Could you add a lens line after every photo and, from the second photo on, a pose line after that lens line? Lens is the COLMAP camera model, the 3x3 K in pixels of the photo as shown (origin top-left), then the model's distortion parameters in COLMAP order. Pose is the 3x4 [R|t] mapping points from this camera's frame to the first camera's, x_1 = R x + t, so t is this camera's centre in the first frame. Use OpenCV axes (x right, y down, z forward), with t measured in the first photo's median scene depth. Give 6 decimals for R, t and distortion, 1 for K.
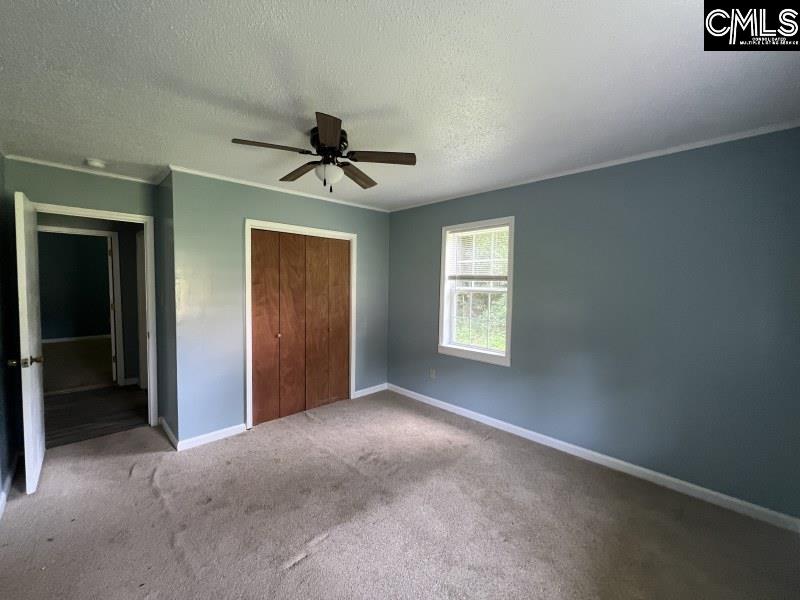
lens RADIAL K [[328.1, 0, 400.0], [0, 328.1, 300.0], [0, 0, 1]] dist [-0.001390, -0.000066]
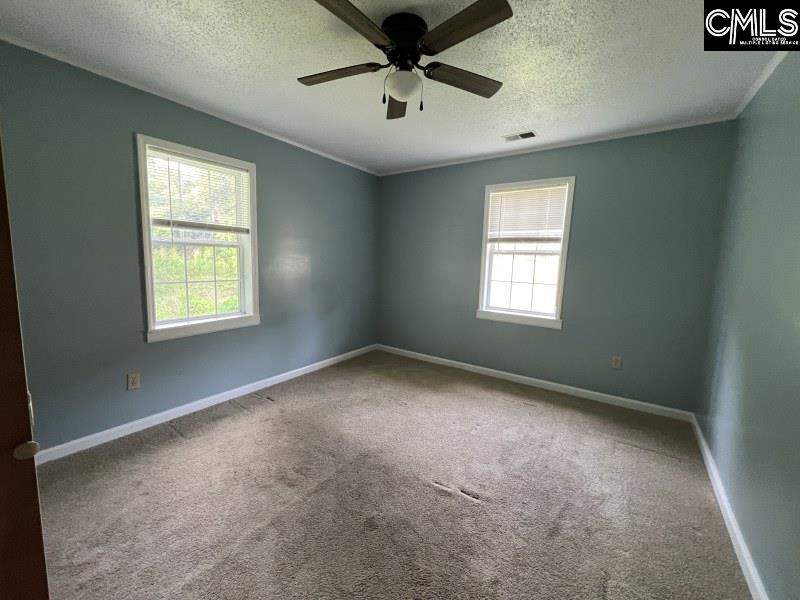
lens RADIAL K [[328.1, 0, 400.0], [0, 328.1, 300.0], [0, 0, 1]] dist [-0.001390, -0.000066]
pose [[-0.199189, -0.143391, 0.969414, -0.694085], [0.015158, 0.988668, 0.149354, -0.006290], [-0.979844, 0.044444, -0.194759, 0.788866]]
